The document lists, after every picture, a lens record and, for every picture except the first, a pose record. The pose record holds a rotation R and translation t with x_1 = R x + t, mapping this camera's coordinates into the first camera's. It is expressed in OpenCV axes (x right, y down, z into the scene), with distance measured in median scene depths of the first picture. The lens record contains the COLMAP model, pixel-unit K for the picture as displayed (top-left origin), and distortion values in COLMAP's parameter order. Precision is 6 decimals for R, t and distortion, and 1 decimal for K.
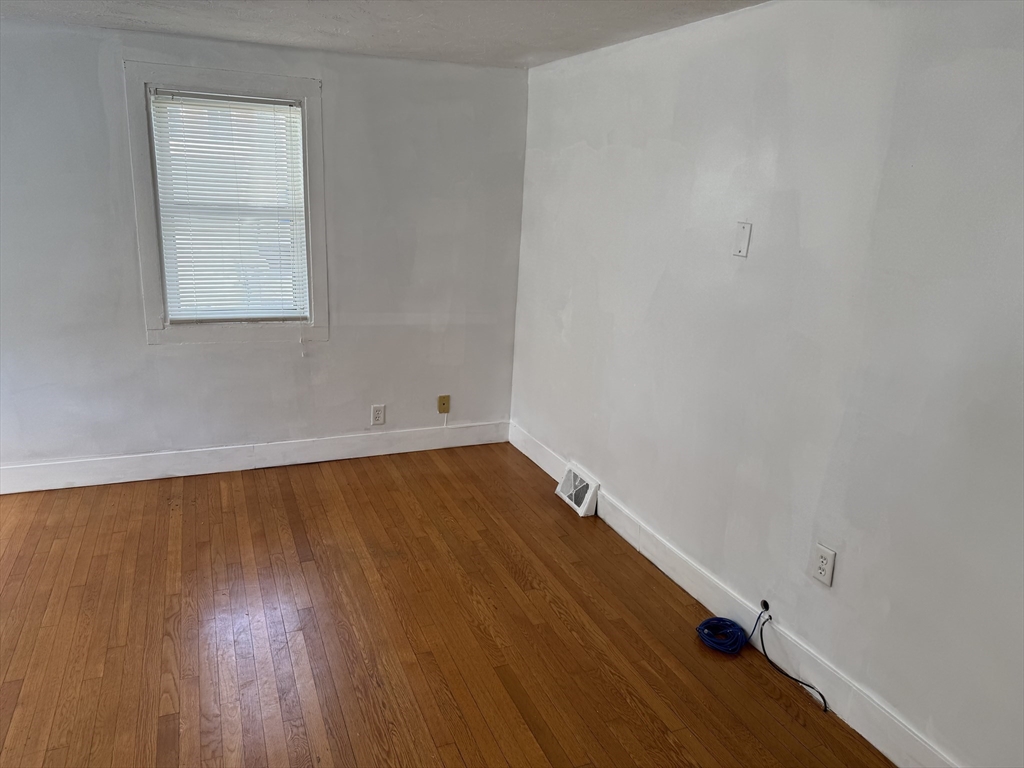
lens RADIAL K [[722.1, 0, 512.0], [0, 722.1, 384.0], [0, 0, 1]] dist [-0.004558, -0.002157]
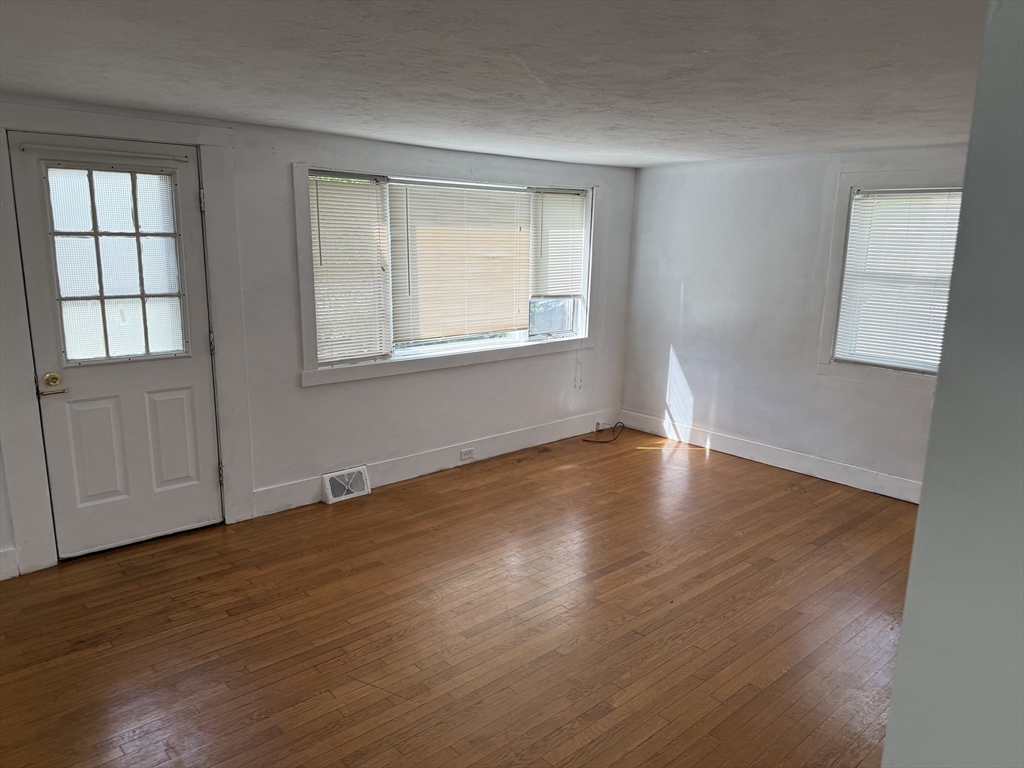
lens RADIAL K [[722.1, 0, 512.0], [0, 722.1, 384.0], [0, 0, 1]] dist [-0.004558, -0.002157]
pose [[0.324925, 0.156219, -0.932748, 0.580654], [-0.258811, 0.963302, 0.071179, 0.016465], [0.909637, 0.218278, 0.353432, -0.000762]]
